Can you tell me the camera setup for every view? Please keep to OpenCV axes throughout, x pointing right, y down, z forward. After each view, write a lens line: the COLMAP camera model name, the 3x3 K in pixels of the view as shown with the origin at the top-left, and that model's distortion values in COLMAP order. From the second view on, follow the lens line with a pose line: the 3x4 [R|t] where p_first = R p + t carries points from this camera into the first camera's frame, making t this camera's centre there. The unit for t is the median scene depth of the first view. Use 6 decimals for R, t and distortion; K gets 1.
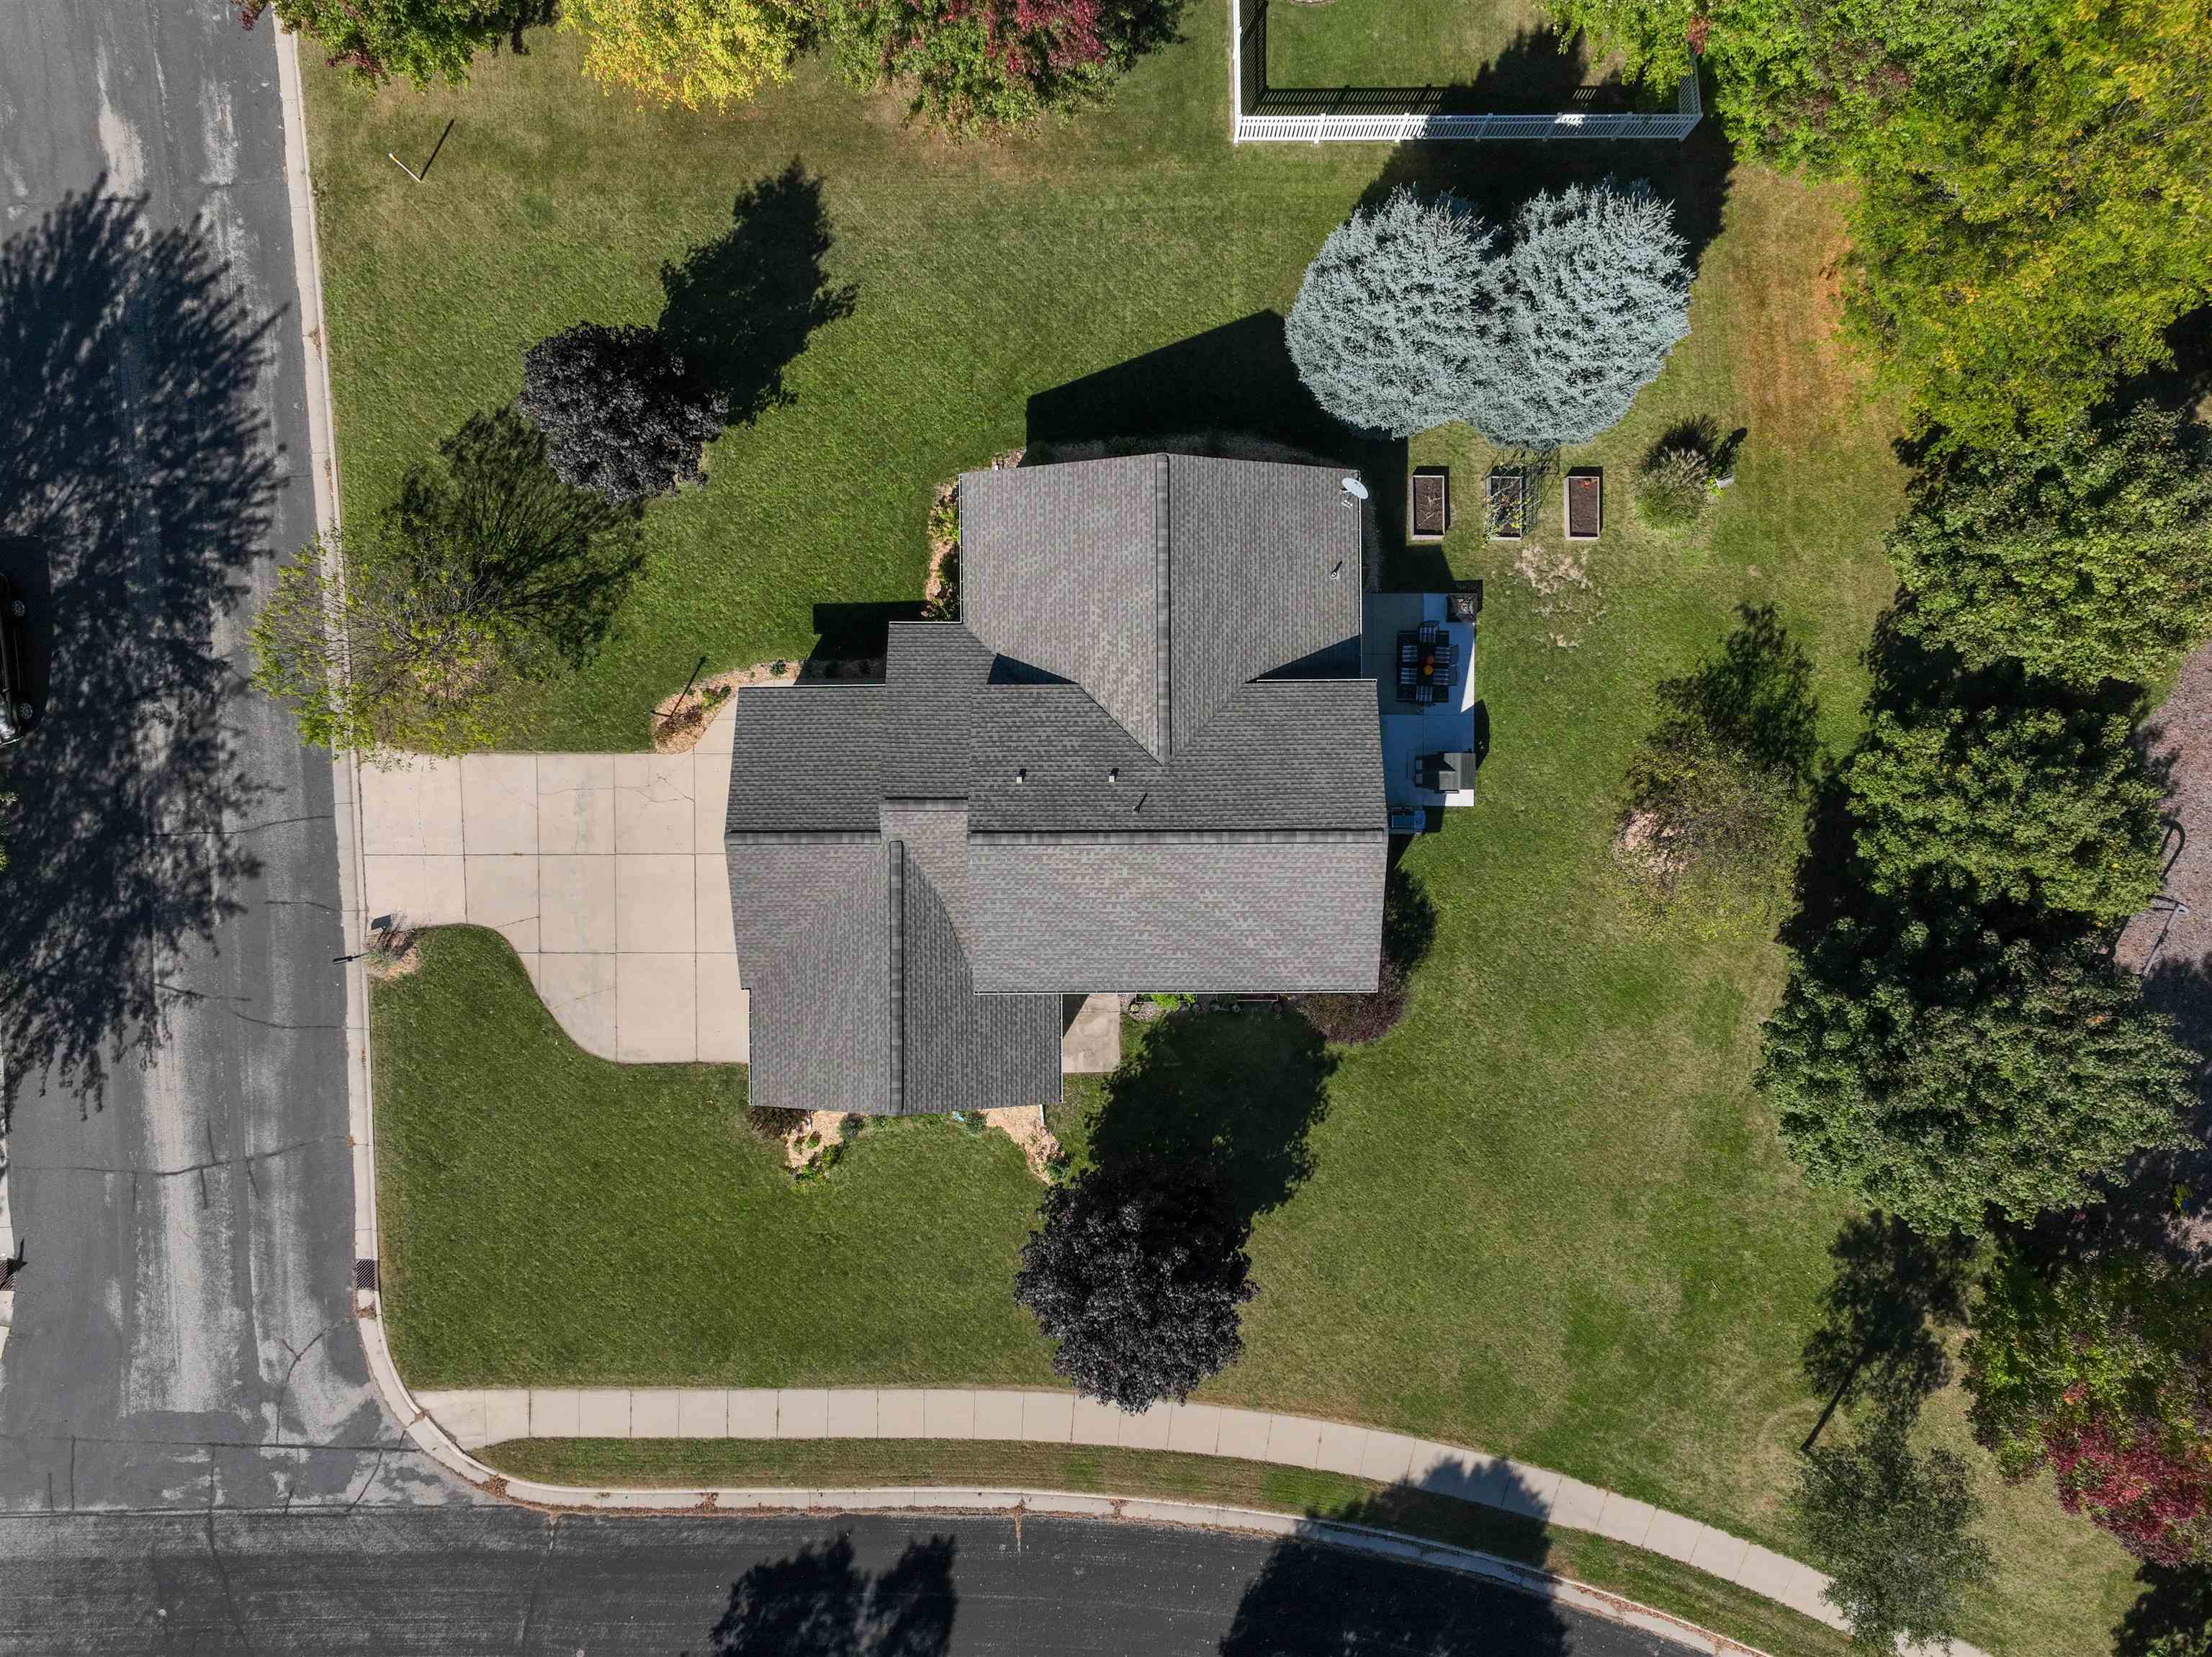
lens RADIAL K [[1550.3, 0, 1103.2], [0, 1550.3, 833.1], [0, 0, 1]] dist [-0.003792, 0.018451]
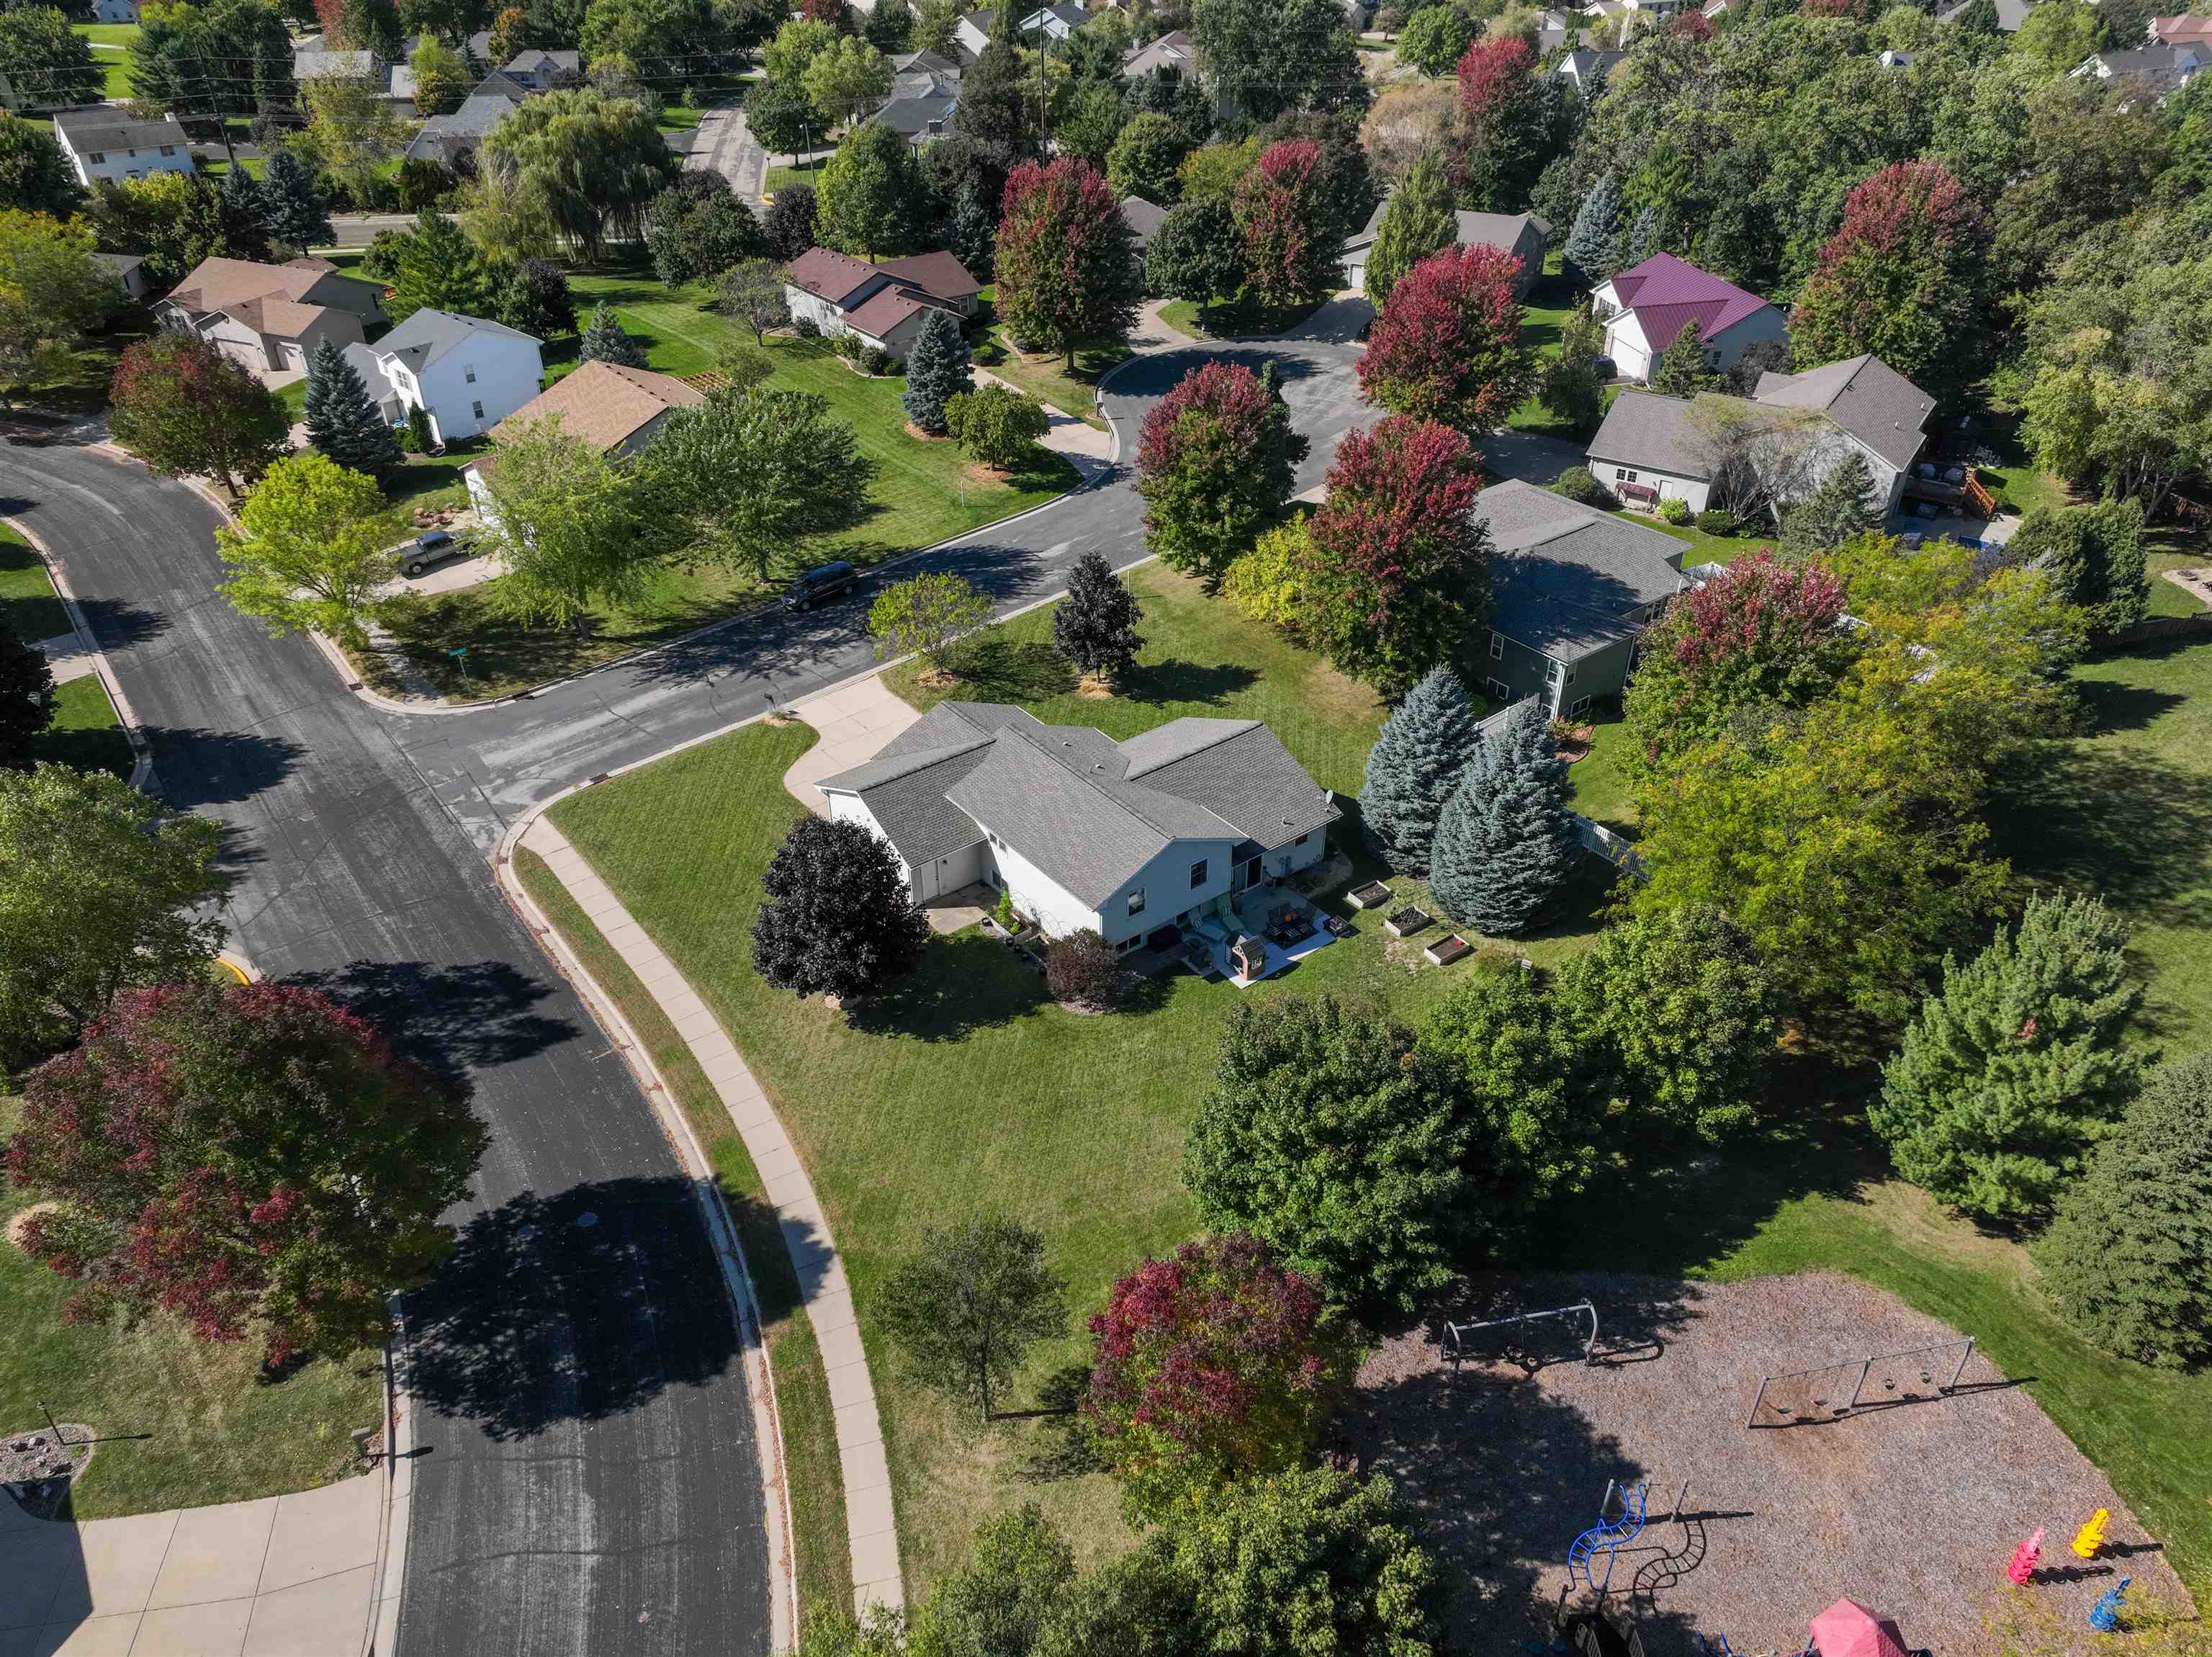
lens RADIAL K [[1550.3, 0, 1112.2], [0, 1550.3, 838.1], [0, 0, 1]] dist [-0.003792, 0.018451]
pose [[0.607717, 0.452475, -0.652646, 1.000925], [-0.794141, 0.341565, -0.502667, 0.718710], [-0.004523, 0.823771, 0.566904, 0.097234]]
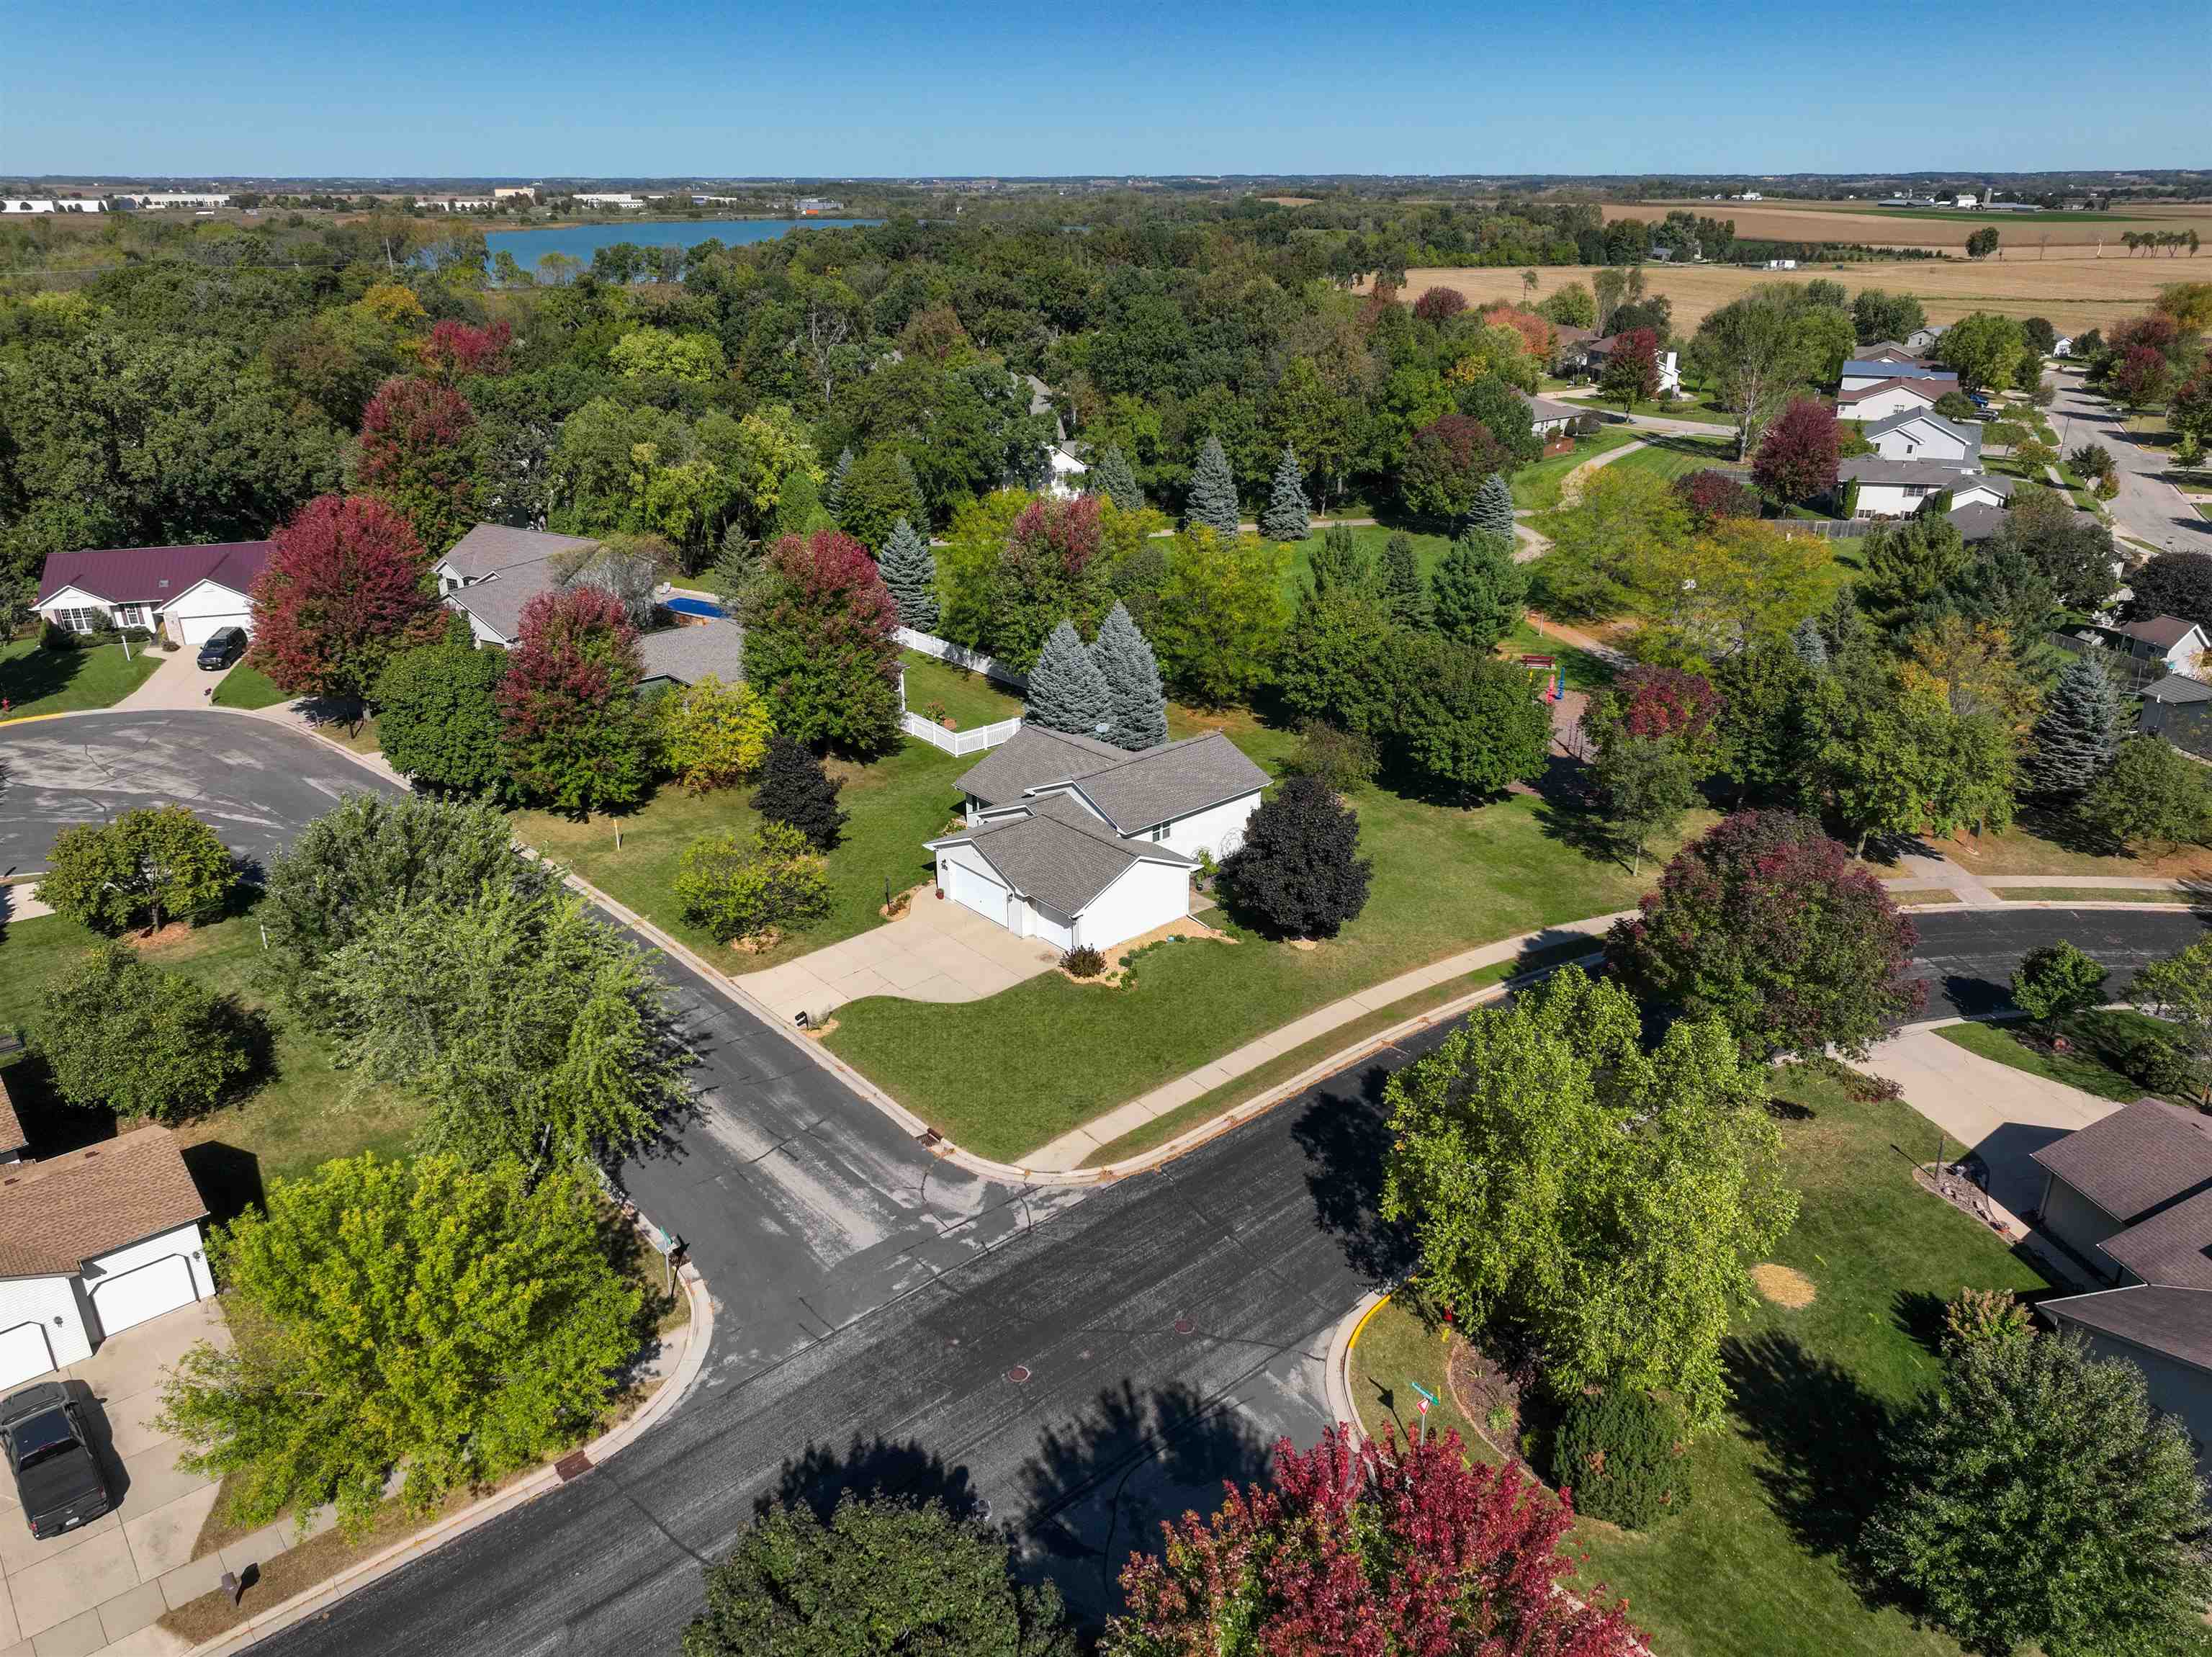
lens RADIAL K [[1550.3, 0, 1111.8], [0, 1550.3, 840.1], [0, 0, 1]] dist [-0.003792, 0.018451]
pose [[0.749254, -0.257448, 0.610196, -1.109597], [0.662281, 0.289016, -0.691270, 1.240183], [0.001610, 0.922058, 0.387049, 0.257254]]
